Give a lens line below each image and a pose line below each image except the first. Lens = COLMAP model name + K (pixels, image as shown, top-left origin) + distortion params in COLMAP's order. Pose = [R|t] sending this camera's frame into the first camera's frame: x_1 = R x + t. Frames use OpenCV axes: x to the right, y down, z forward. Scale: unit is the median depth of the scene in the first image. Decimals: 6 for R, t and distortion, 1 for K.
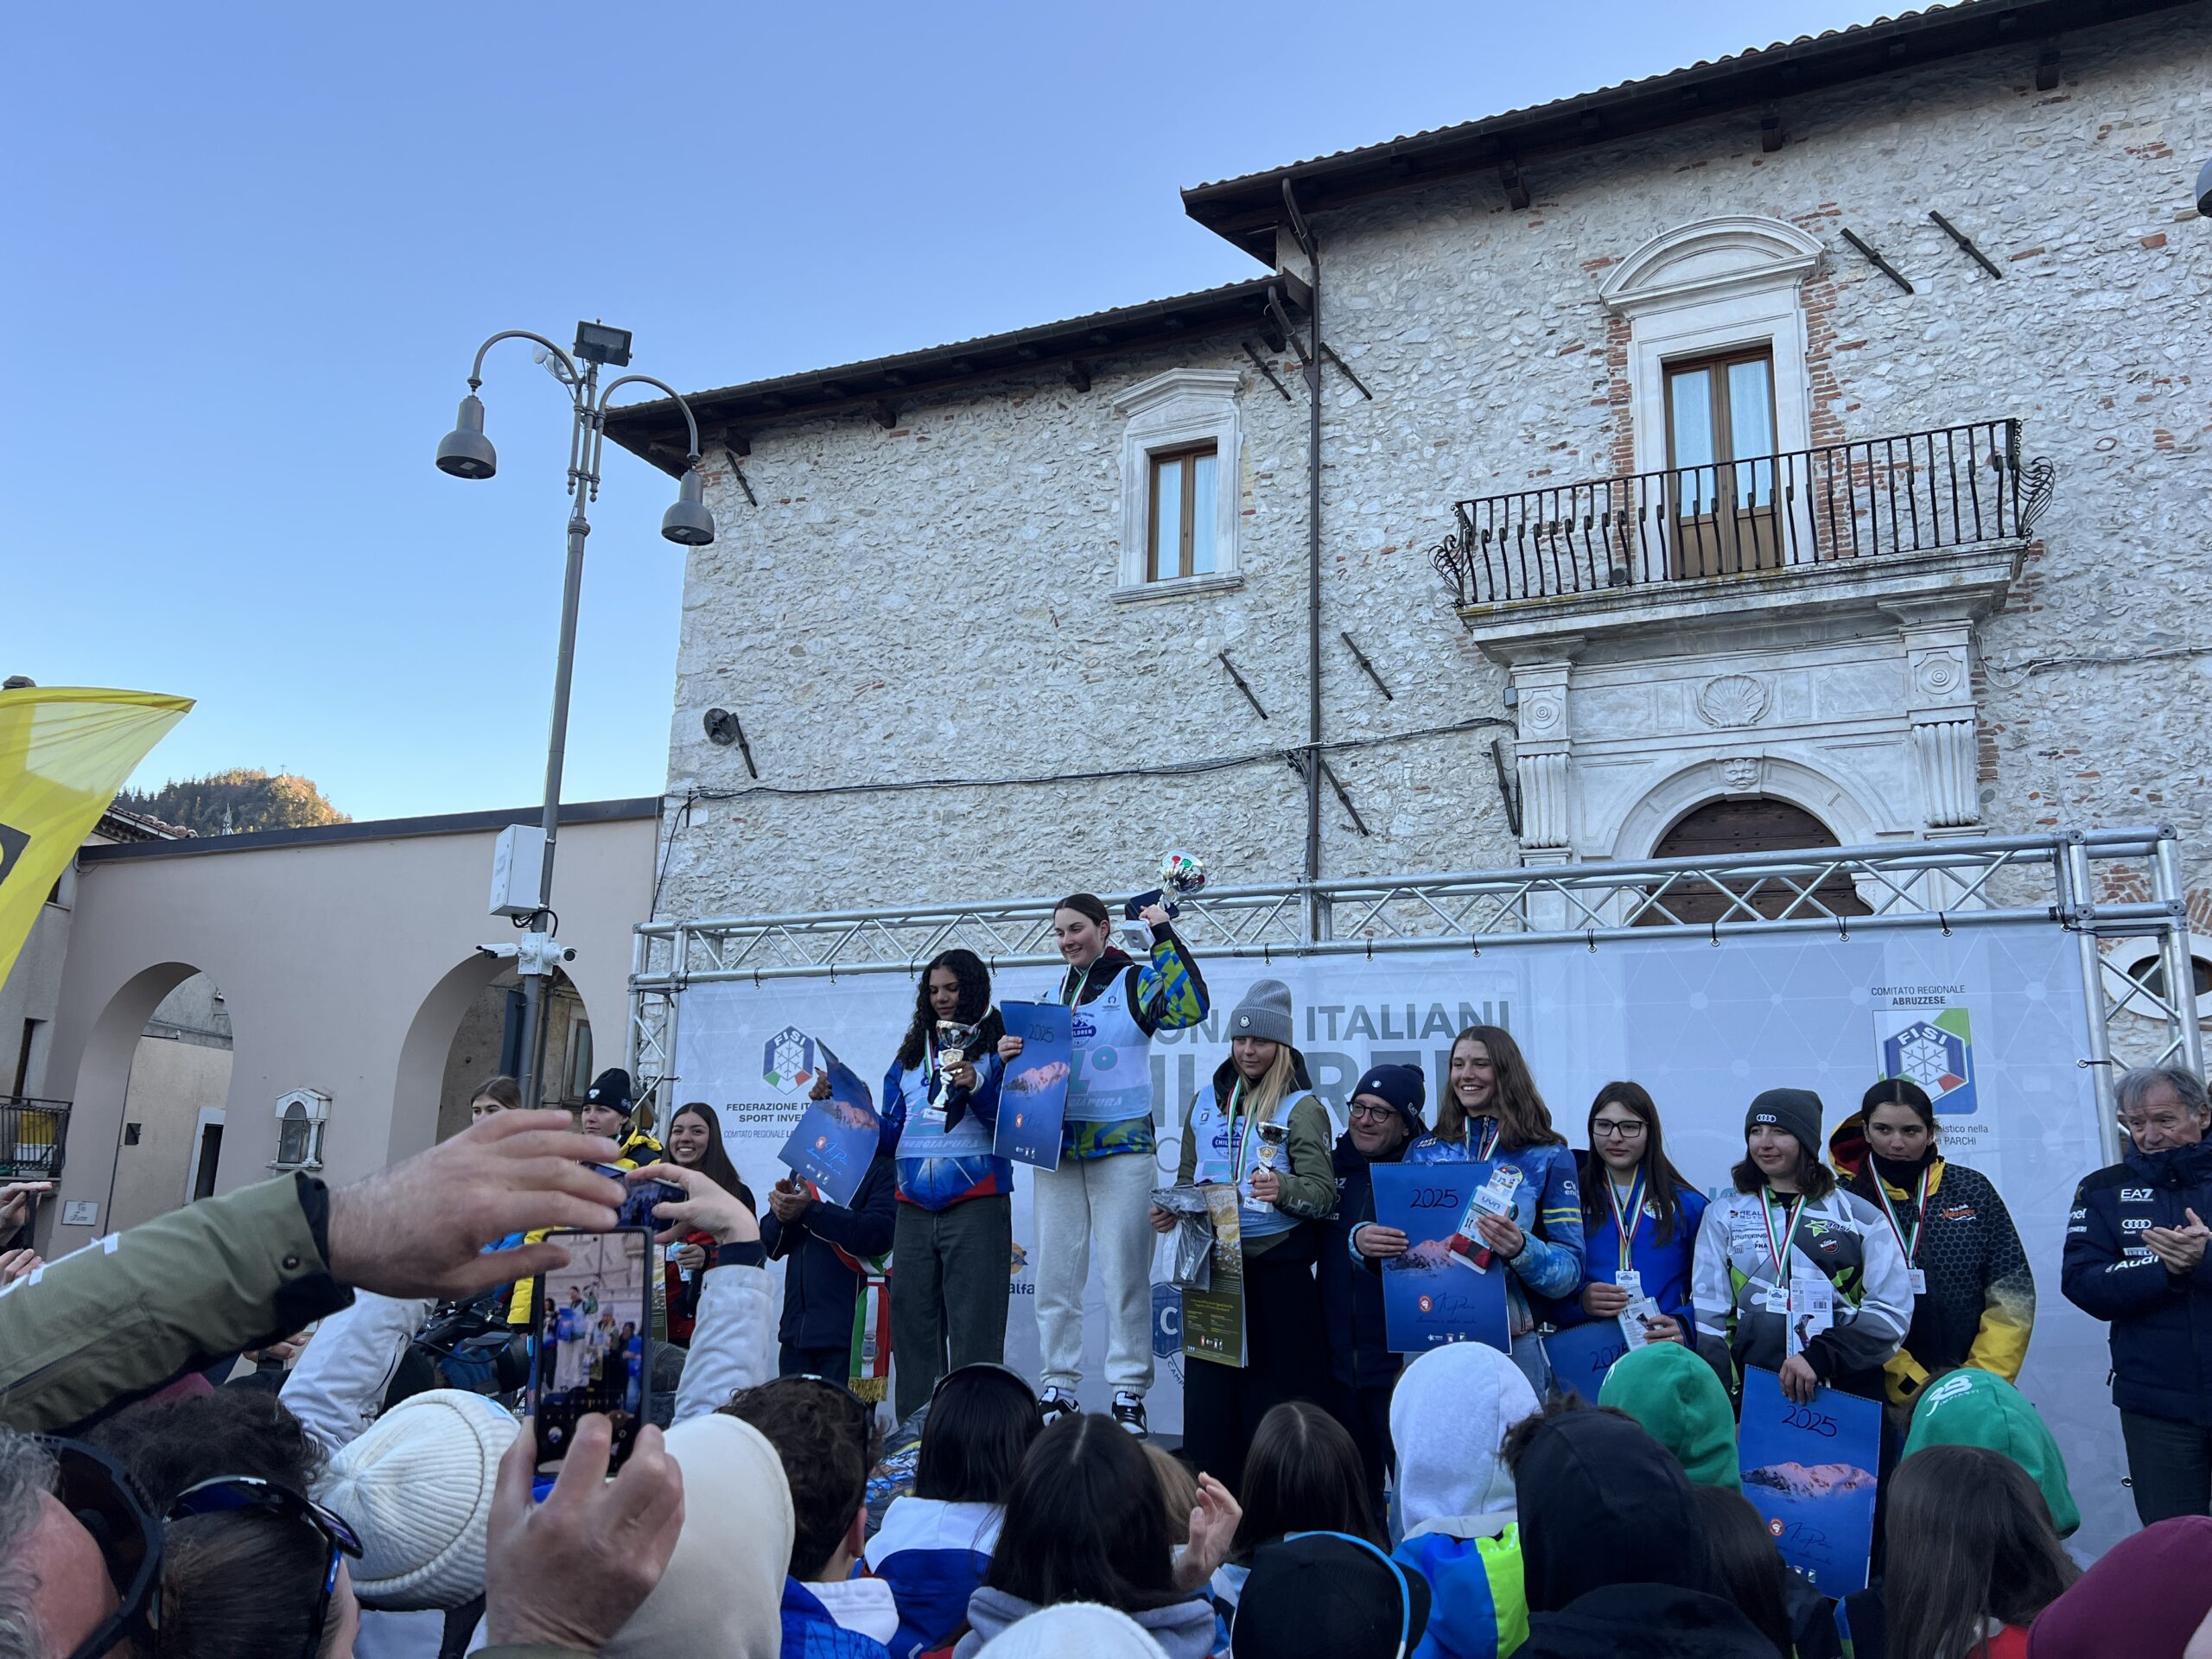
lens RADIAL K [[1679.6, 0, 1104.0], [0, 1679.6, 838.2], [0, 0, 1]] dist [0.014666, -0.021124]
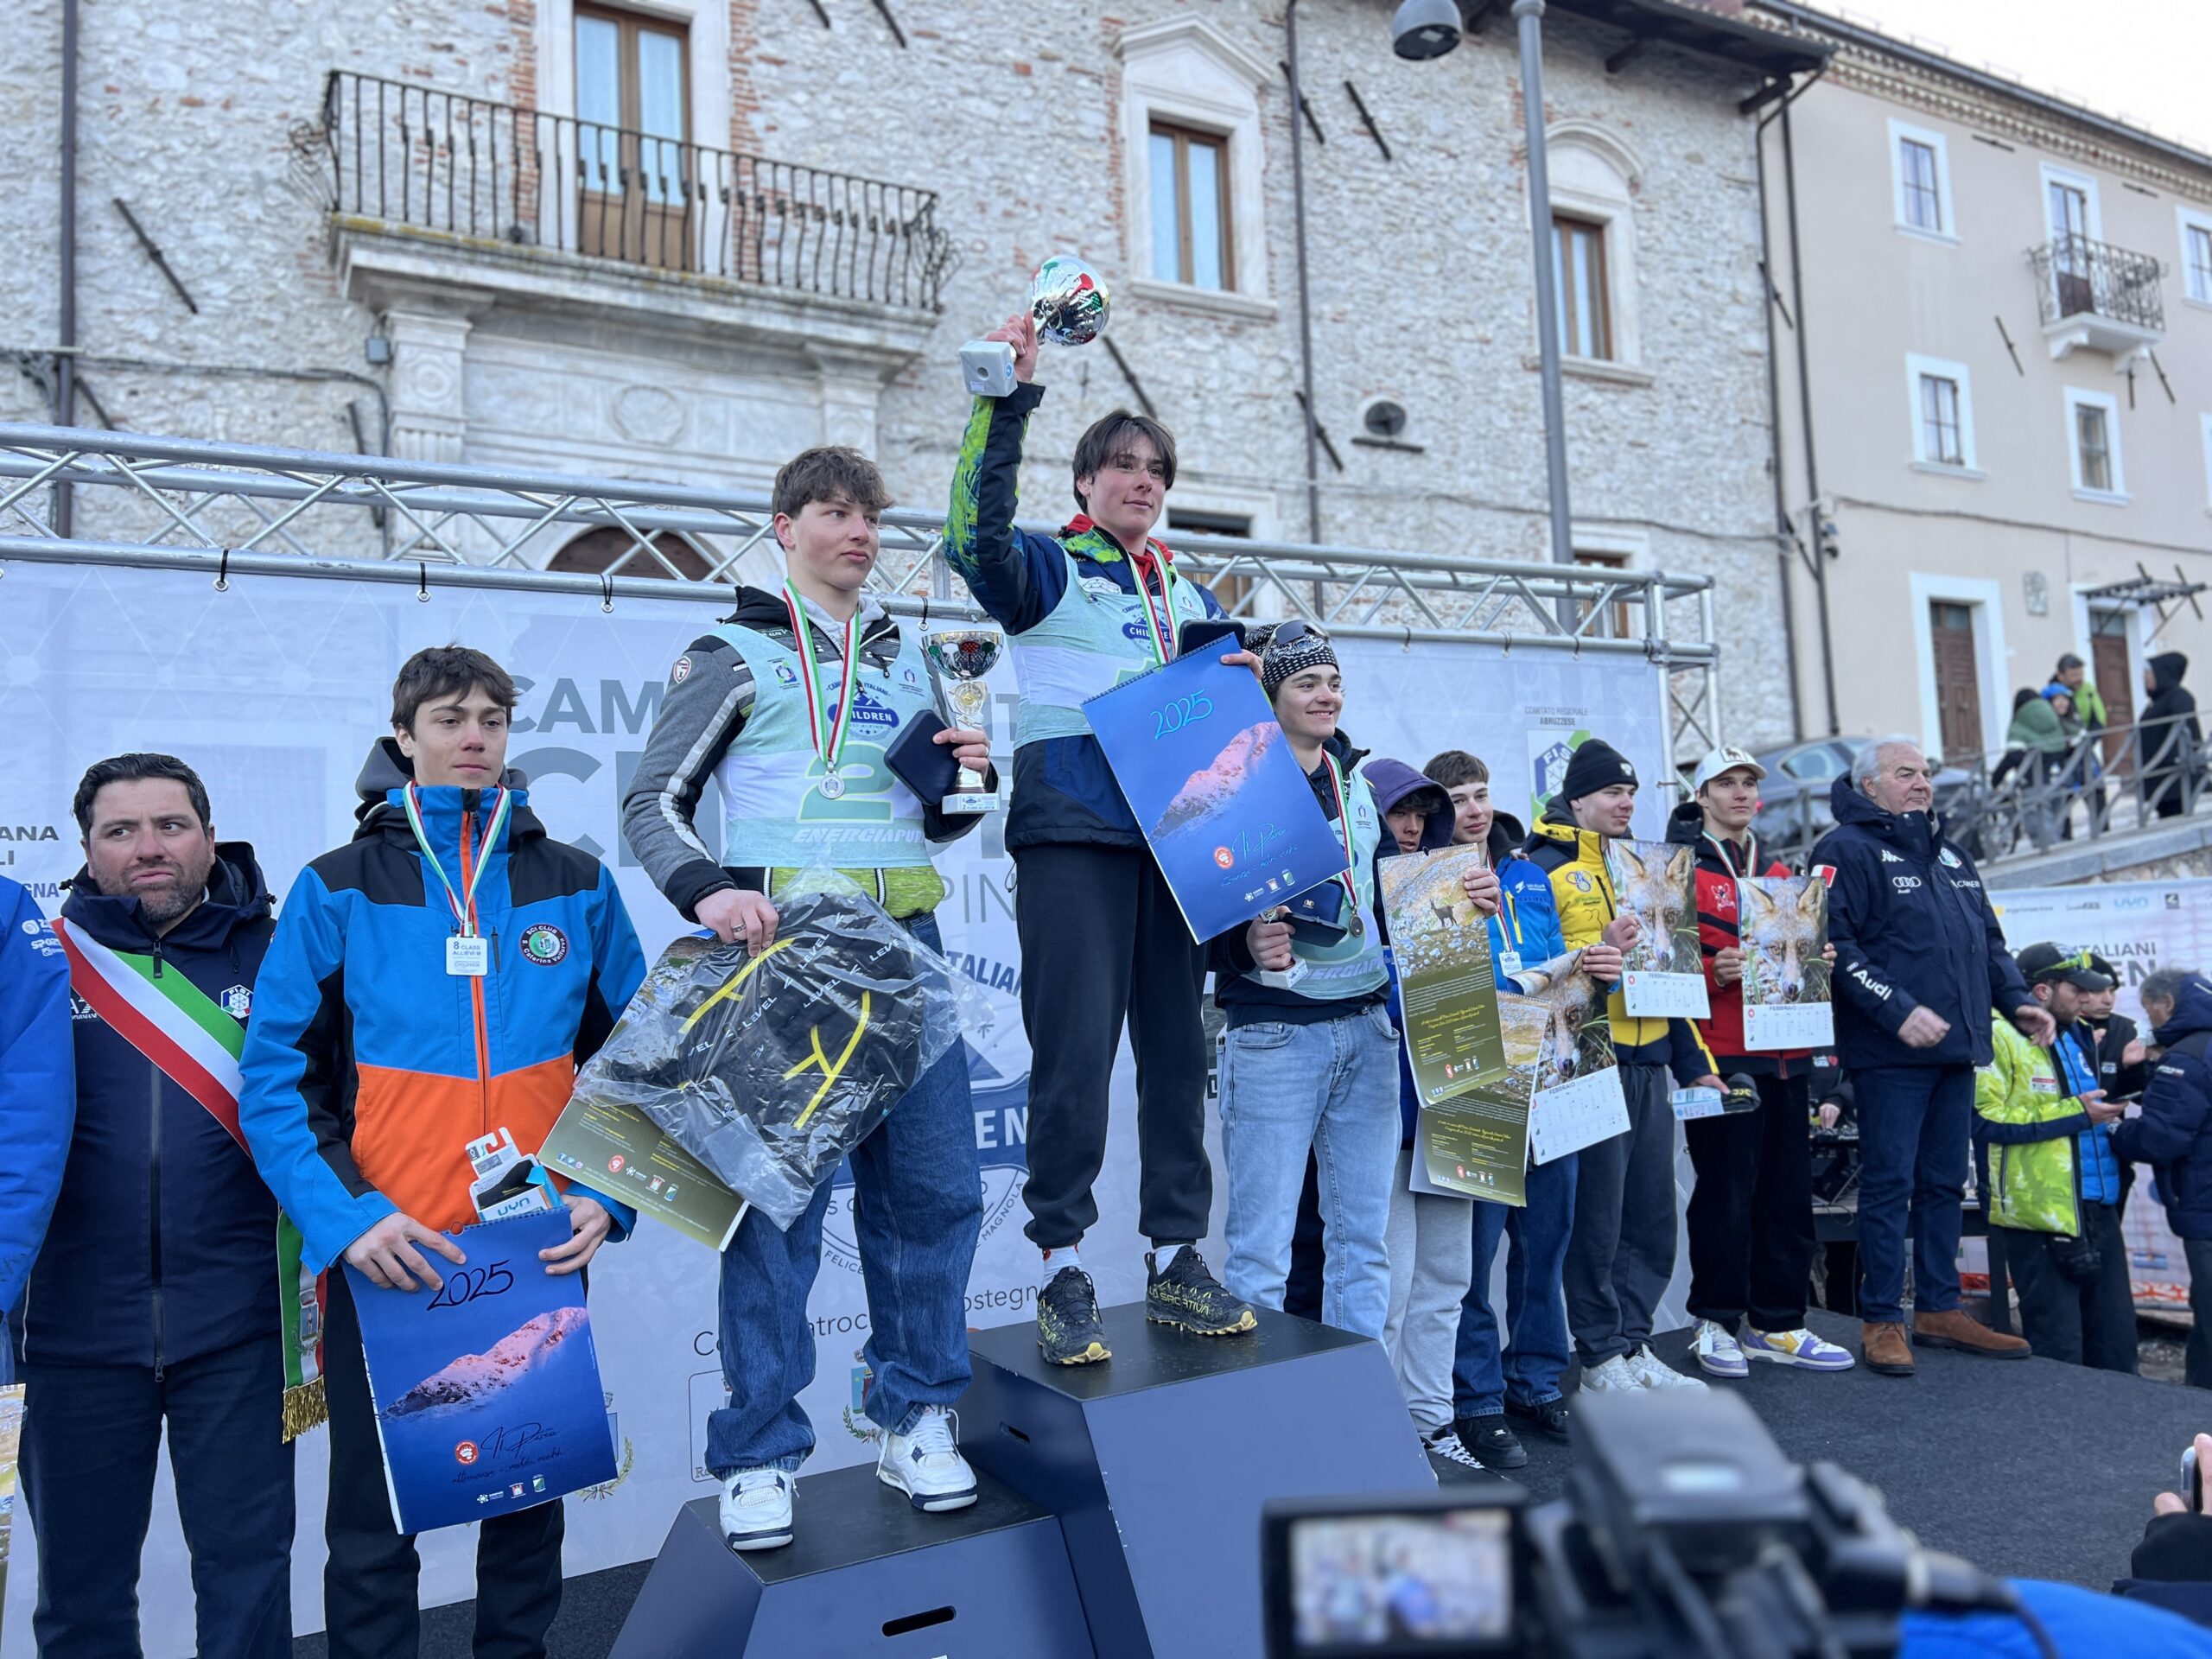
lens RADIAL K [[1679.6, 0, 1105.1], [0, 1679.6, 812.7], [0, 0, 1]] dist [0.014666, -0.021124]
pose [[0.574941, 0.021975, 0.817900, -0.192699], [-0.108715, 0.992827, 0.049746, 0.051819], [-0.810940, -0.117519, 0.573206, 0.254596]]
